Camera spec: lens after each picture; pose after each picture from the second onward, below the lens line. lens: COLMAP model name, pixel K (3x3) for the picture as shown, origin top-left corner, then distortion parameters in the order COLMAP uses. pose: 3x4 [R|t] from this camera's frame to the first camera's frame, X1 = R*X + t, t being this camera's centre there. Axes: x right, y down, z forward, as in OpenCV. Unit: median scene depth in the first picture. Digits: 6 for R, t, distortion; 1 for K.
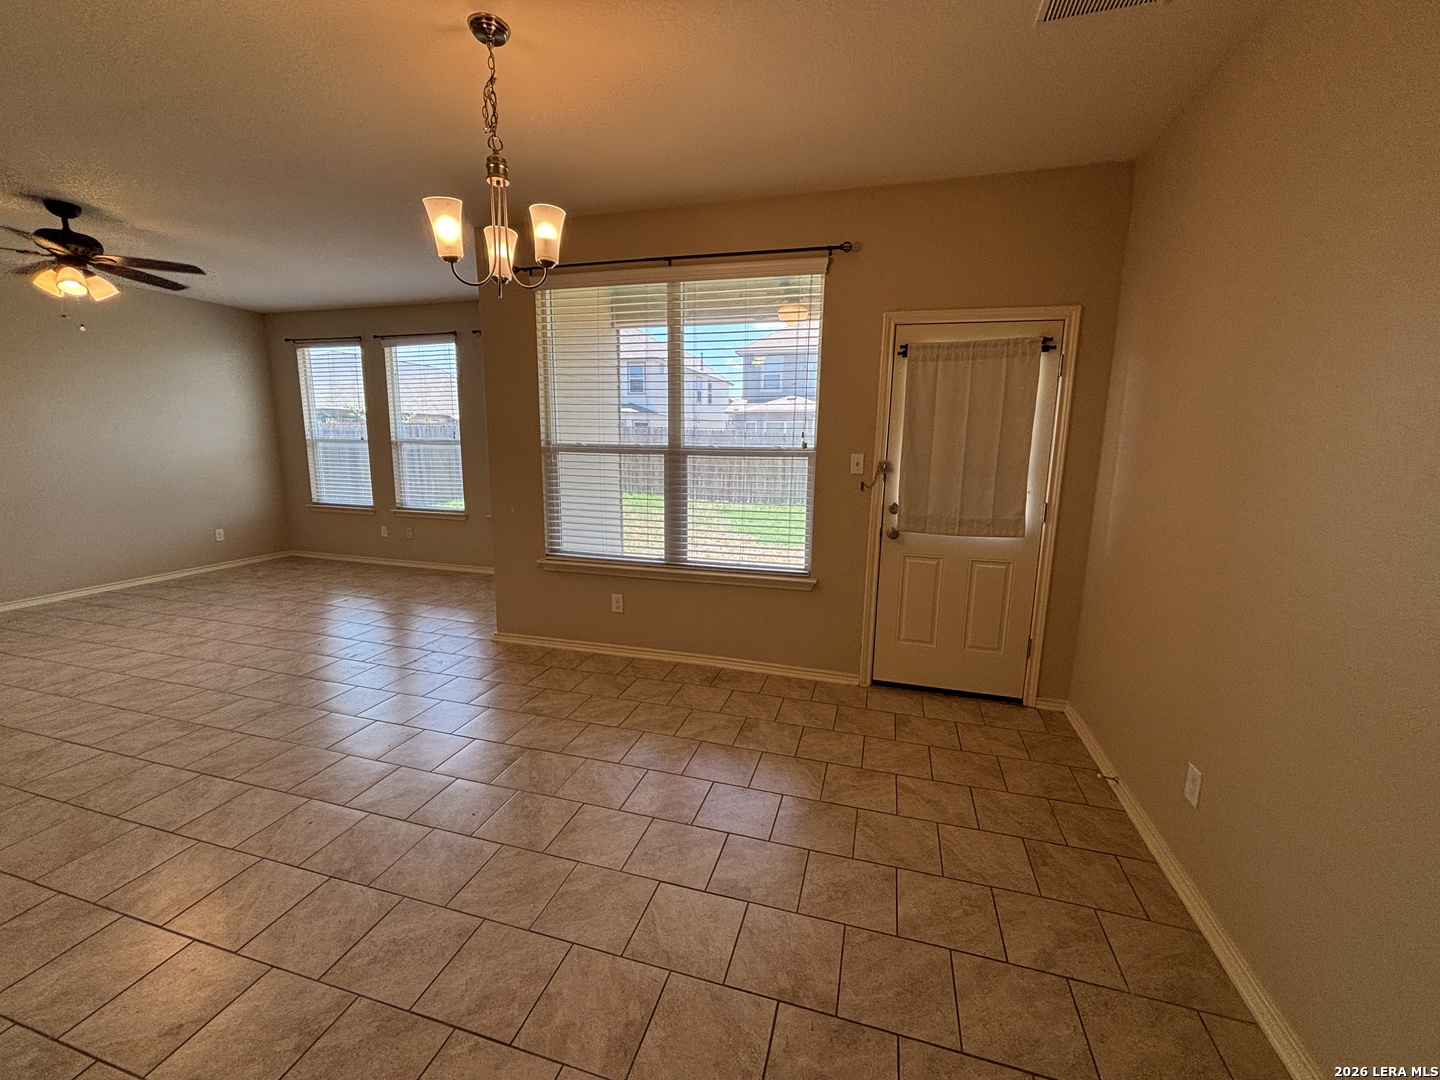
lens RADIAL K [[584.6, 0, 713.3], [0, 584.6, 539.3], [0, 0, 1]] dist [0.004021, -0.000148]
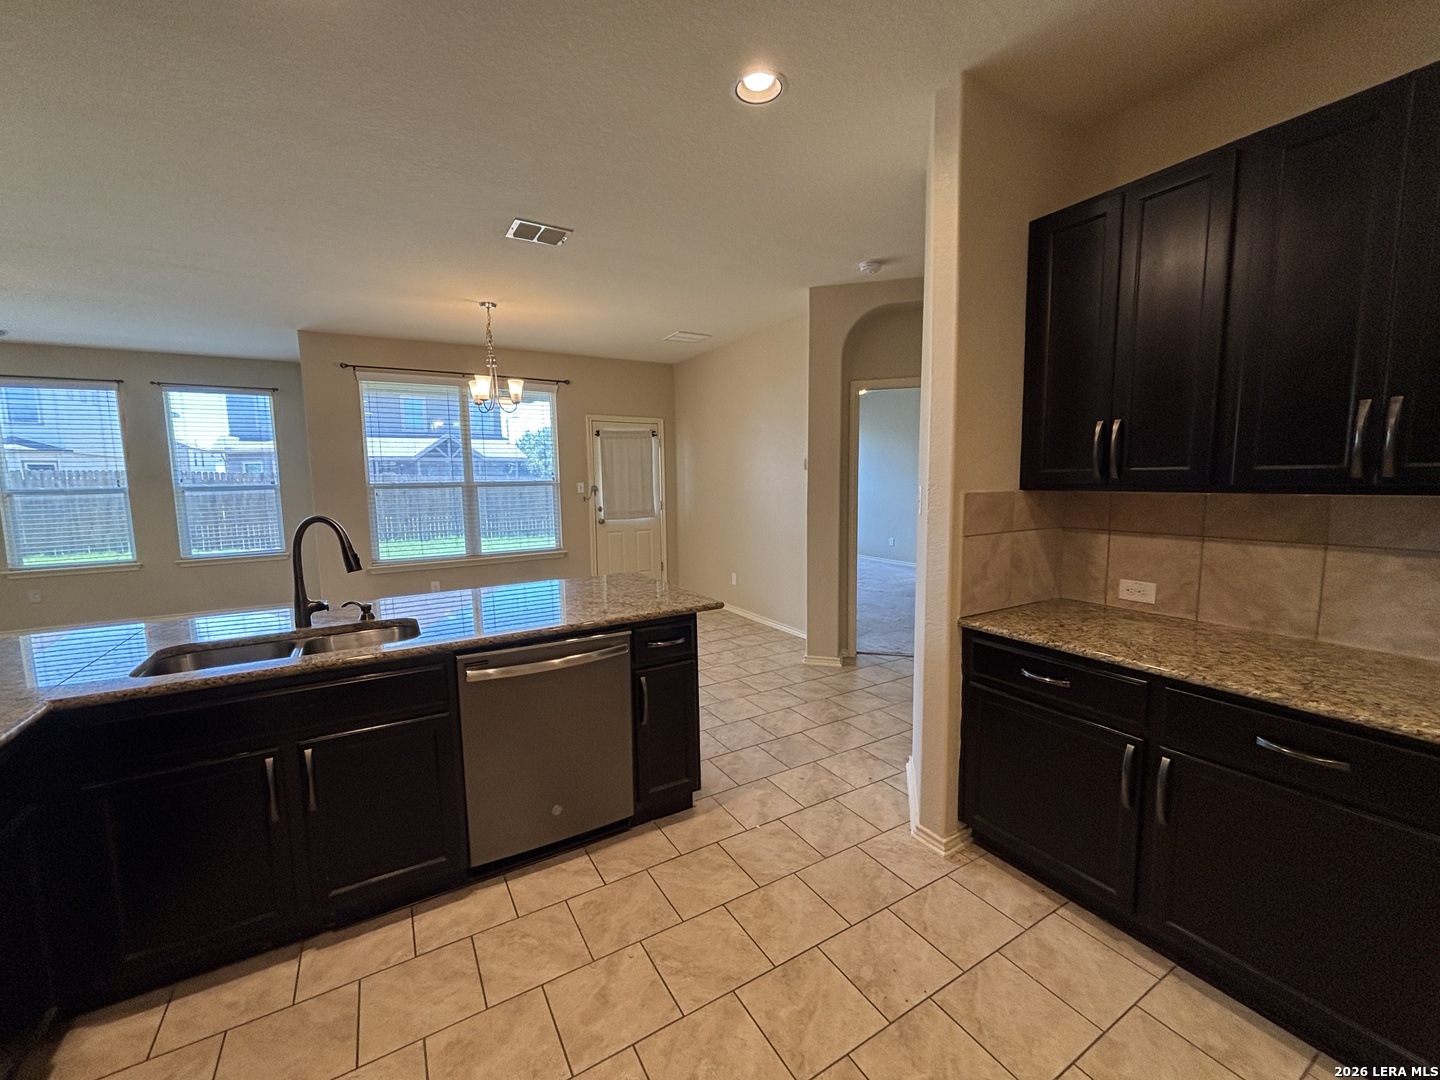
lens RADIAL K [[584.6, 0, 731.4], [0, 584.6, 542.3], [0, 0, 1]] dist [0.004021, -0.000148]
pose [[0.674996, -0.108597, 0.729785, -0.814137], [0.150782, 0.988538, 0.007639, 0.107539], [-0.722250, 0.104882, 0.683634, -0.654809]]
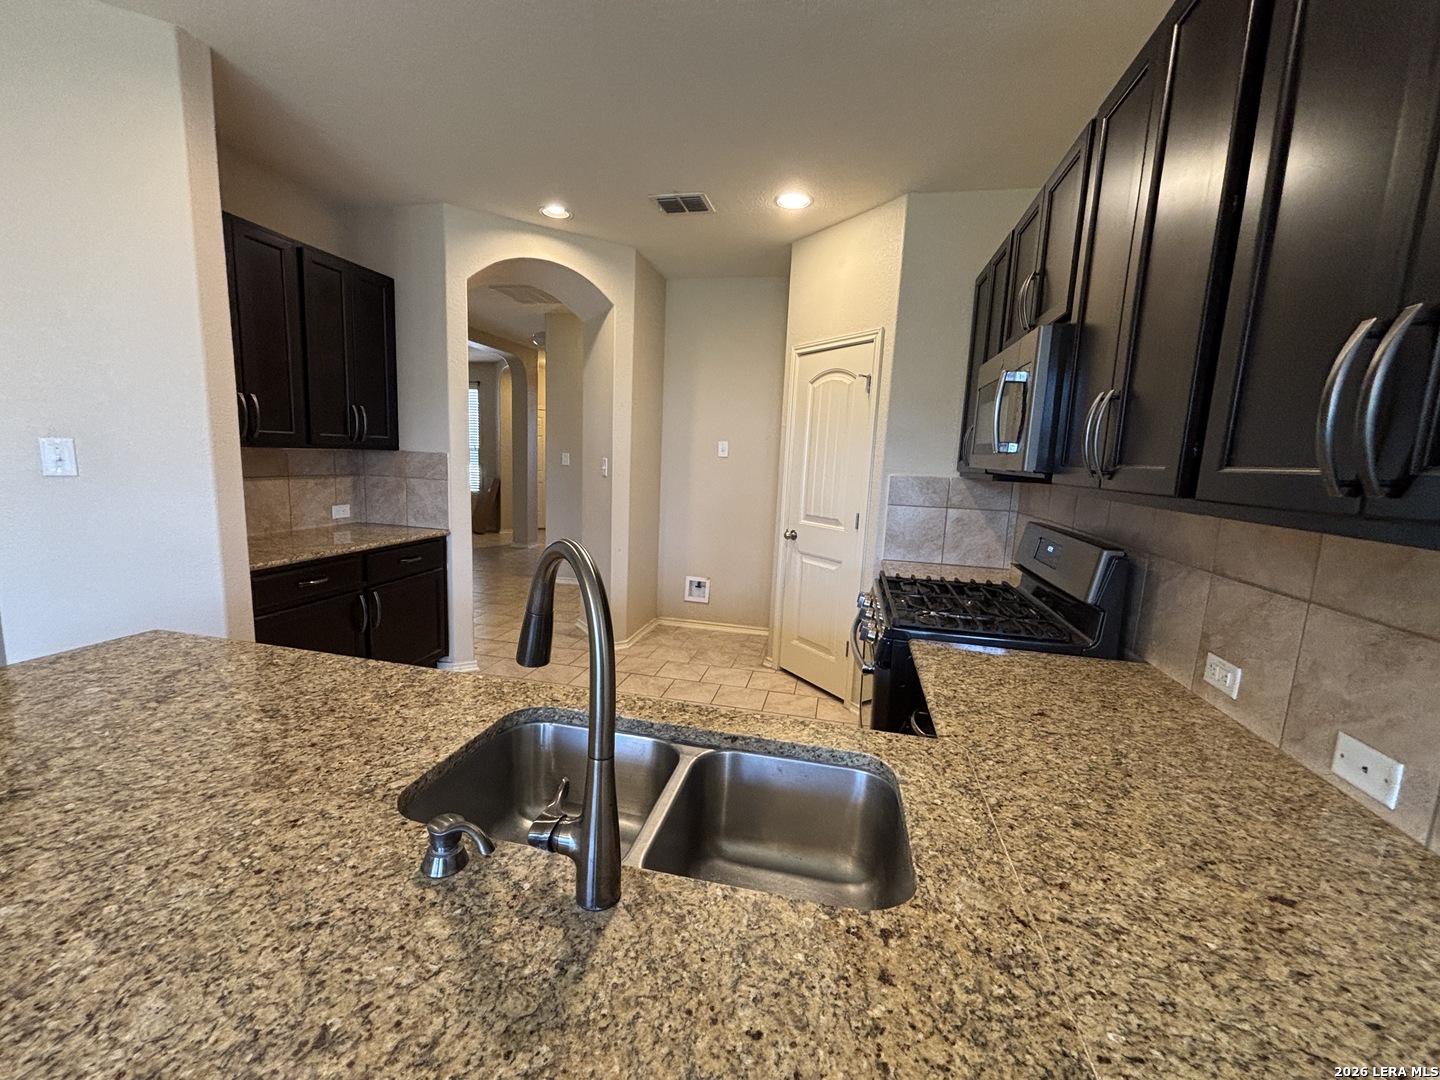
lens RADIAL K [[584.6, 0, 720.1], [0, 584.6, 527.4], [0, 0, 1]] dist [0.004021, -0.000148]
pose [[-0.995018, -0.048313, -0.087209, -0.708119], [-0.071796, 0.954156, 0.290572, -0.051797], [0.069173, 0.295385, -0.952871, 0.276993]]
